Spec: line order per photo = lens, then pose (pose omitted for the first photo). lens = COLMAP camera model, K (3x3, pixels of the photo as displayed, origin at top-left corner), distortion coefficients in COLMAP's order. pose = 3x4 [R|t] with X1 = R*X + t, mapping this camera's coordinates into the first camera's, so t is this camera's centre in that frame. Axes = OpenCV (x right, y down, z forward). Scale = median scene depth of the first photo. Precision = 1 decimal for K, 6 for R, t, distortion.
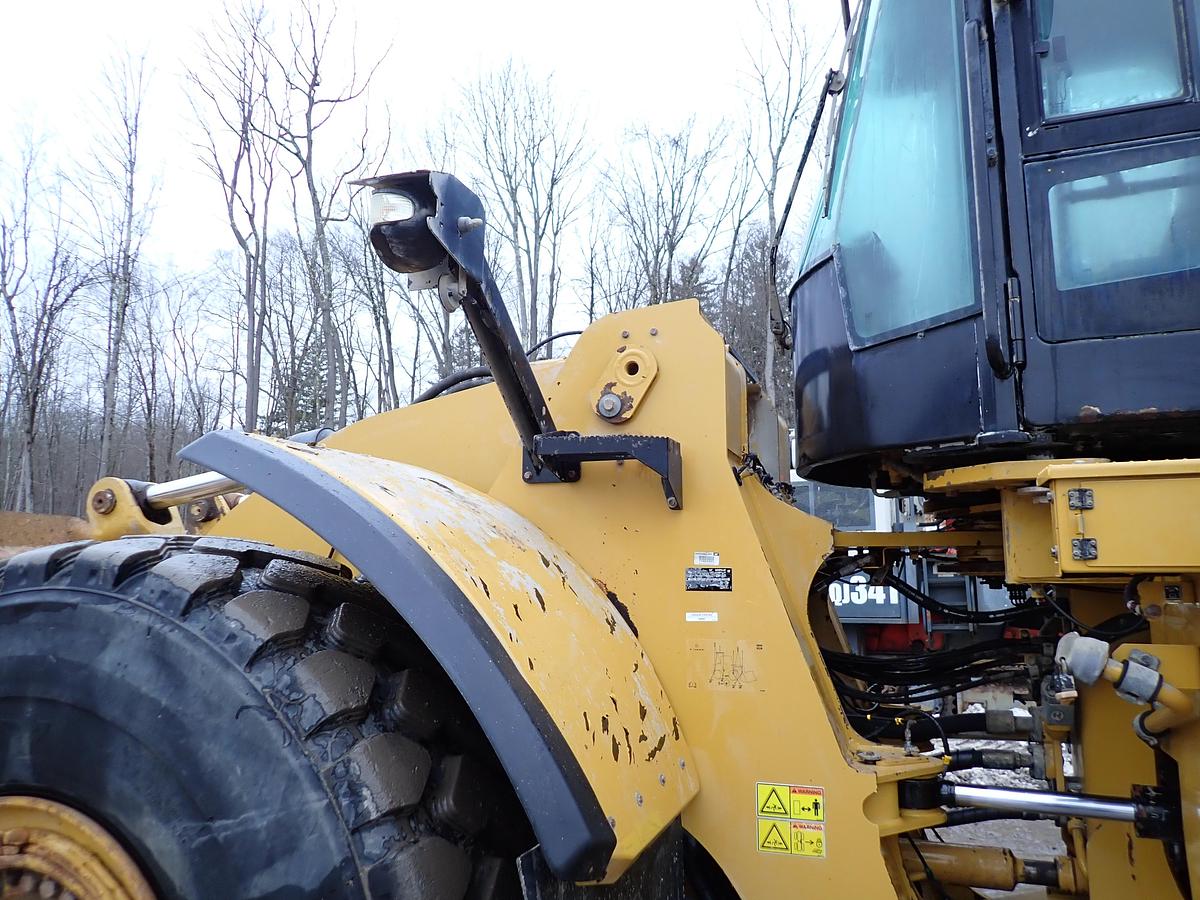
lens RADIAL K [[889.0, 0, 595.5], [0, 889.0, 444.2], [0, 0, 1]] dist [-0.003184, -0.009188]
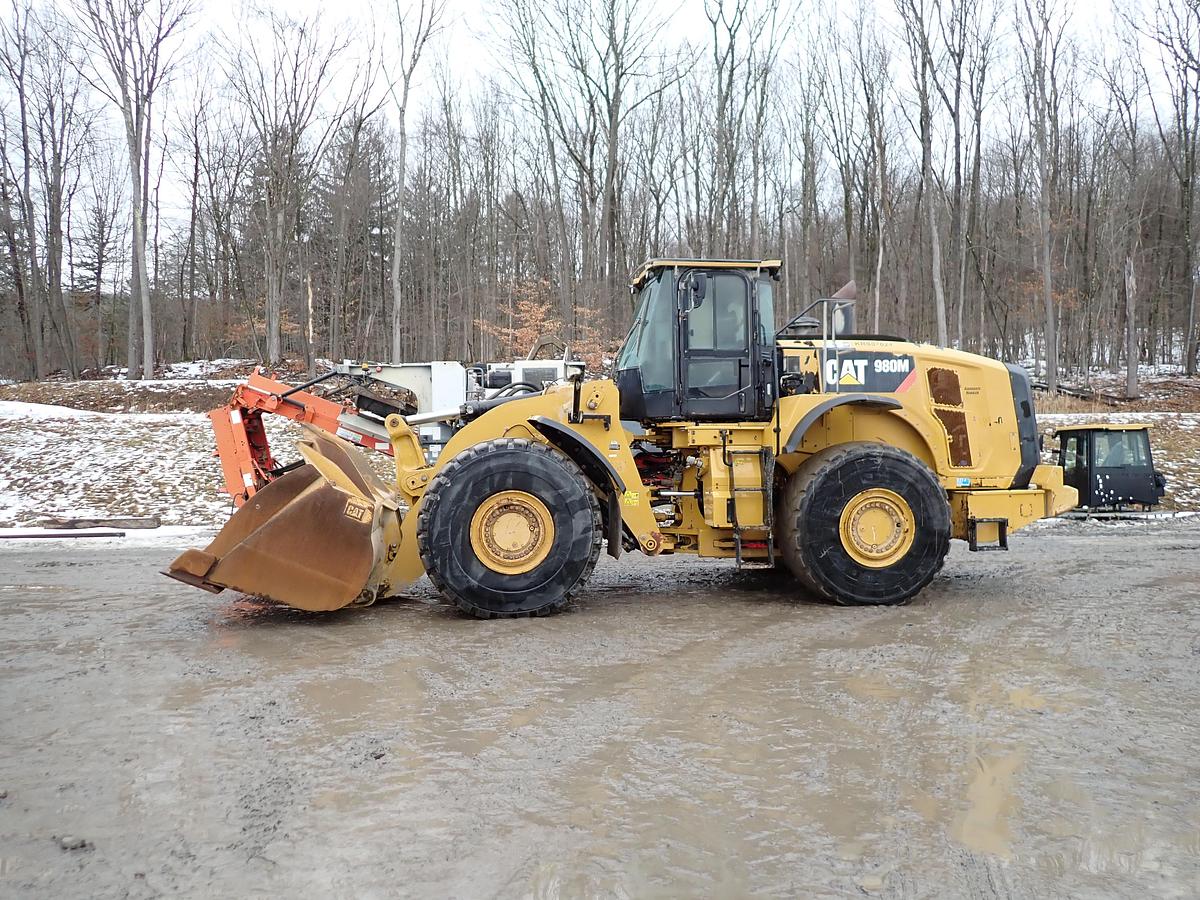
lens RADIAL K [[889.0, 0, 598.9], [0, 889.0, 443.1], [0, 0, 1]] dist [0.007421, -0.001784]
pose [[0.886027, -0.001180, 0.463632, -2.011170], [-0.061963, 0.990724, 0.120937, -0.399751], [-0.459474, -0.135882, 0.877736, -2.853453]]
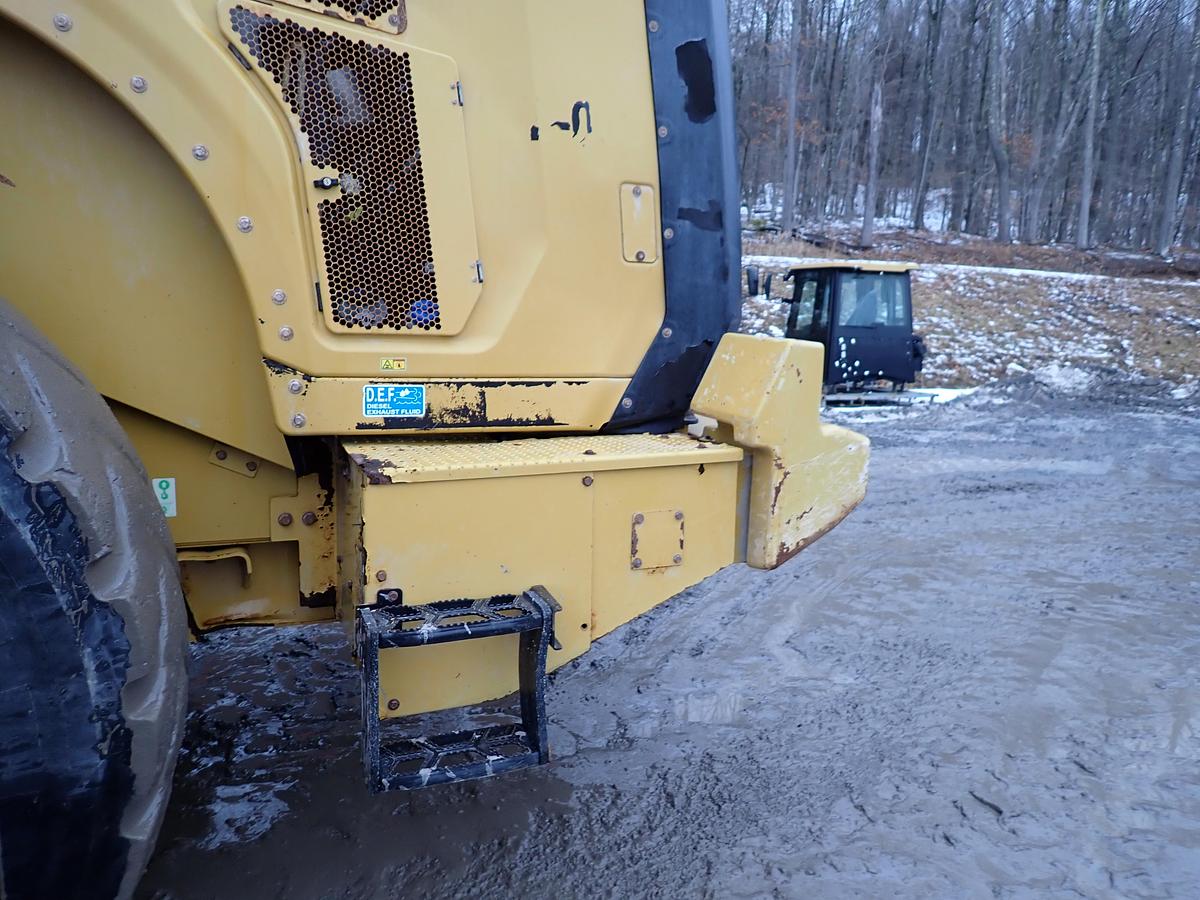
lens RADIAL K [[895.4, 0, 602.8], [0, 895.4, 434.4], [0, 0, 1]] dist [0.008445, 0.003934]
pose [[0.725591, -0.078809, 0.683598, 1.314241], [-0.137001, 0.956988, 0.255744, -0.002899], [-0.674350, -0.279219, 0.683585, -0.516836]]
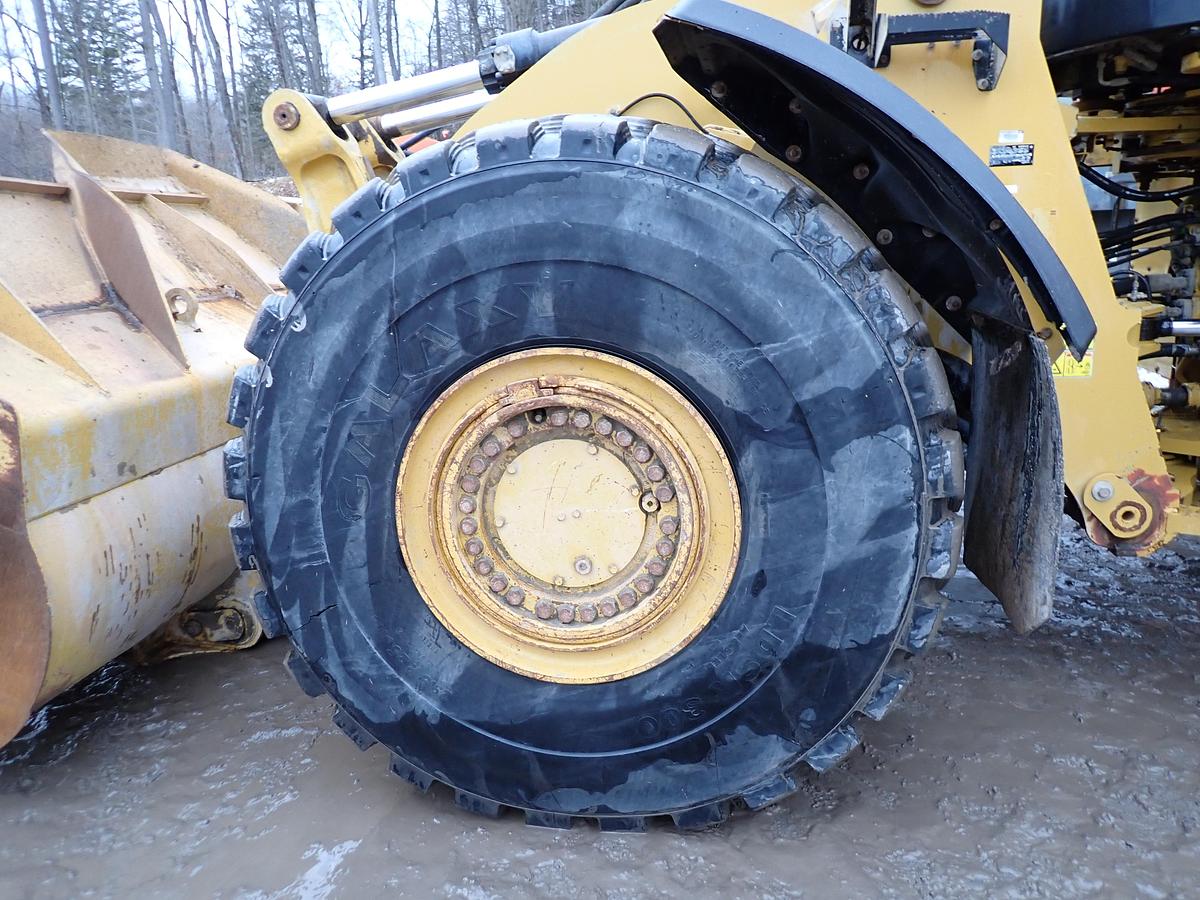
lens RADIAL K [[889.0, 0, 598.9], [0, 889.0, 443.1], [0, 0, 1]] dist [0.007421, -0.001784]
pose [[0.984677, -0.074395, 0.157723, -0.615279], [0.012761, 0.932751, 0.360296, 0.080568], [-0.173921, -0.352762, 0.919408, -0.085044]]
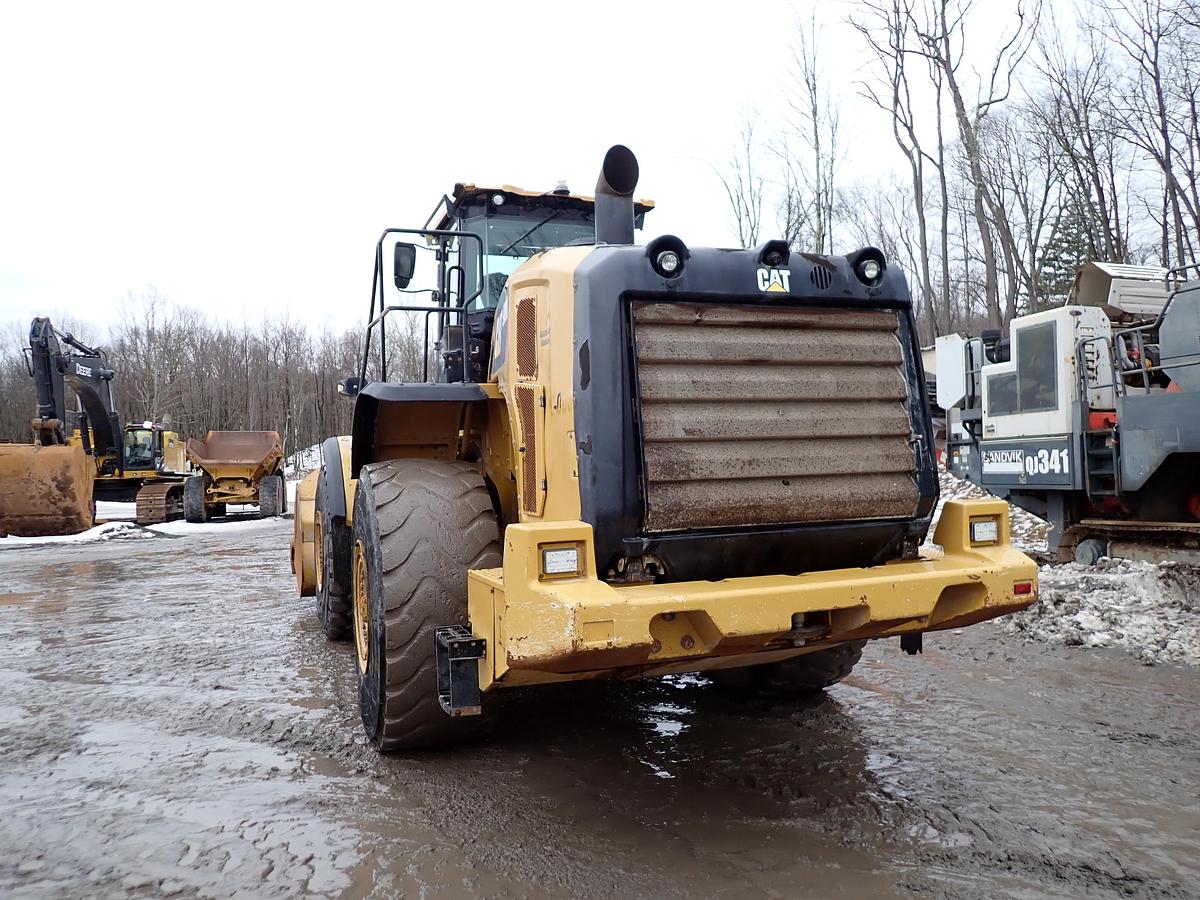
lens RADIAL K [[889.0, 0, 598.9], [0, 889.0, 443.1], [0, 0, 1]] dist [0.007421, -0.001784]
pose [[0.646586, -0.036135, -0.761985, 3.489661], [0.138923, 0.987752, 0.071042, -0.112042], [0.750085, -0.151792, 0.643686, -0.855176]]
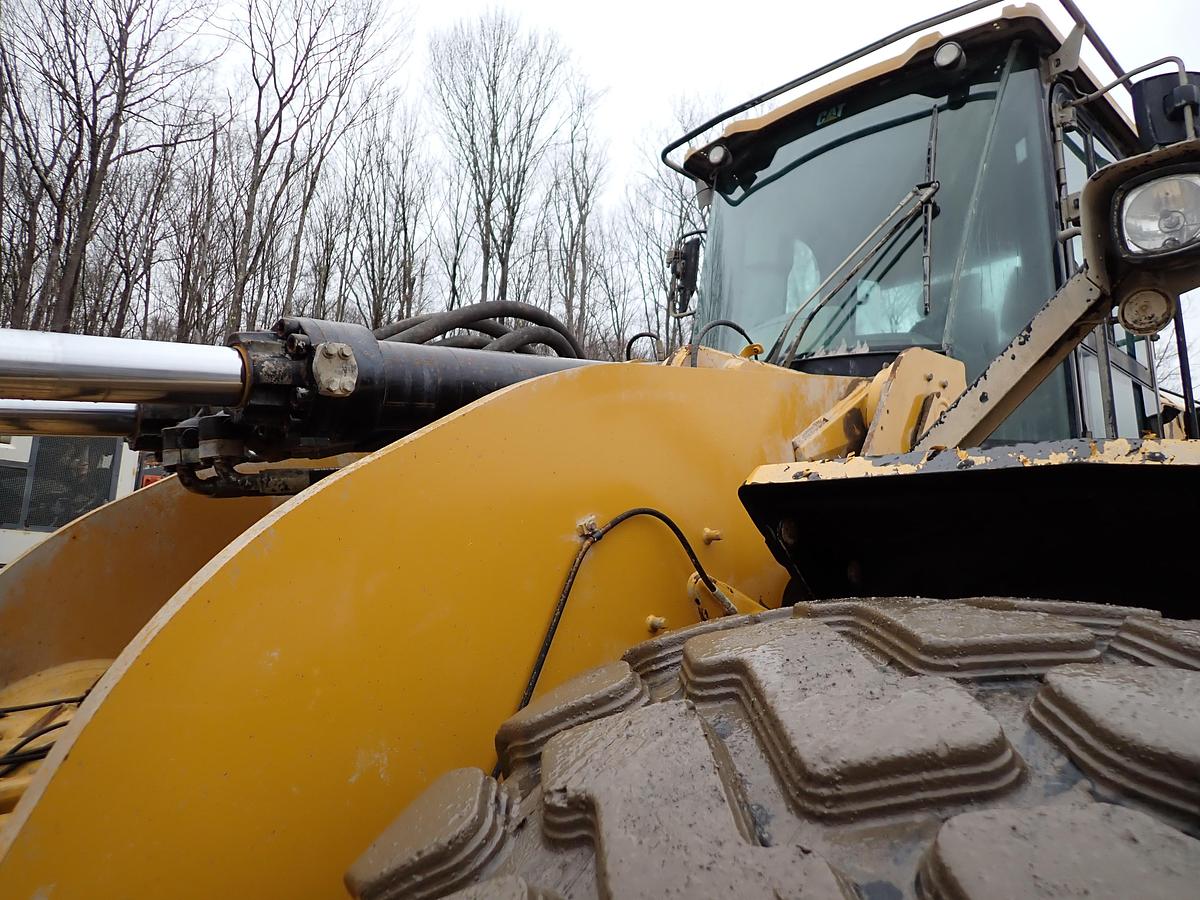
lens RADIAL K [[885.8, 0, 598.3], [0, 885.8, 447.1], [0, 0, 1]] dist [0.005184, 0.002167]
pose [[0.444175, 0.192159, 0.875091, -0.968207], [-0.189482, 0.974783, -0.117873, 0.113385], [-0.875674, -0.113457, 0.469385, 0.964206]]
